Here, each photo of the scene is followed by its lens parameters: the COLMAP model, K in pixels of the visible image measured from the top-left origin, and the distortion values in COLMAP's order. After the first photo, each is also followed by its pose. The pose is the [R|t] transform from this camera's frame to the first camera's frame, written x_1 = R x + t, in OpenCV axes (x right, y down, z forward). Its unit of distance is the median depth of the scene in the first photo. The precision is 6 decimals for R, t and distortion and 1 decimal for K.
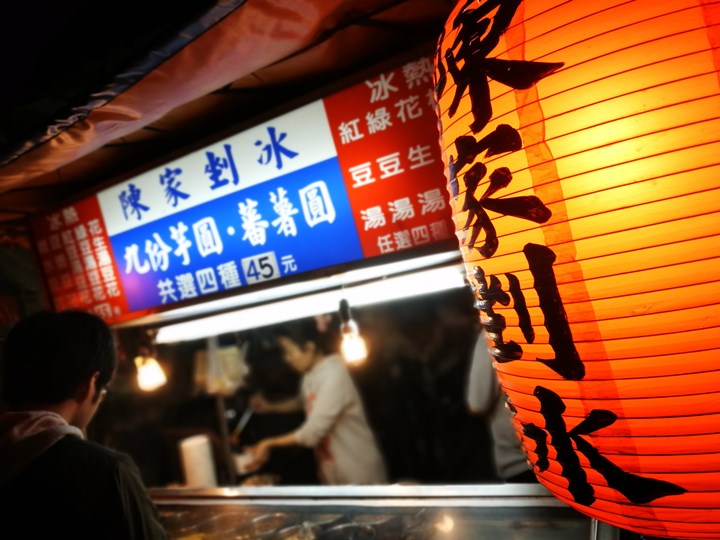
lens RADIAL K [[593.6, 0, 359.4], [0, 593.6, 267.3], [0, 0, 1]] dist [-0.013132, -0.045512]
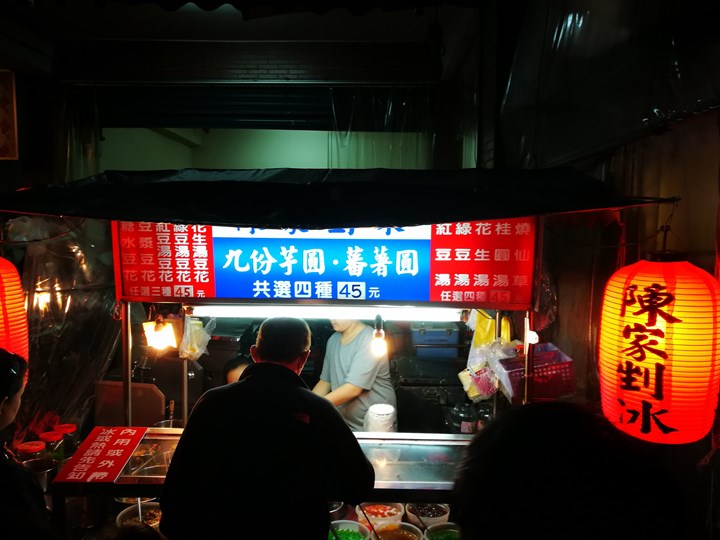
lens RADIAL K [[593.6, 0, 376.8], [0, 593.6, 270.3], [0, 0, 1]] dist [-0.013132, -0.045512]
pose [[0.863979, 0.172127, 0.473194, -0.917581], [-0.201551, 0.979408, 0.011735, -0.088135], [-0.461430, -0.105511, 0.880880, -0.404686]]
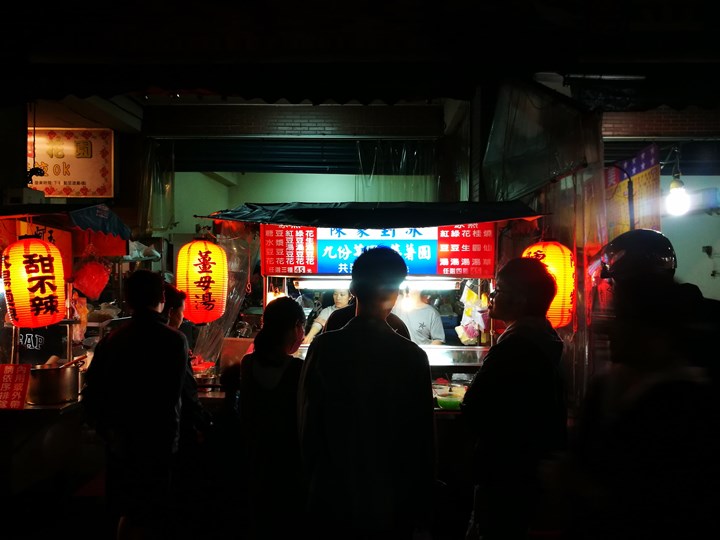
lens RADIAL K [[593.6, 0, 359.4], [0, 593.6, 275.6], [0, 0, 1]] dist [-0.013132, -0.045512]
pose [[0.881591, 0.194732, 0.429974, -1.617828], [-0.201110, 0.979076, -0.031073, 0.165036], [-0.427028, -0.059079, 0.902306, -1.550180]]
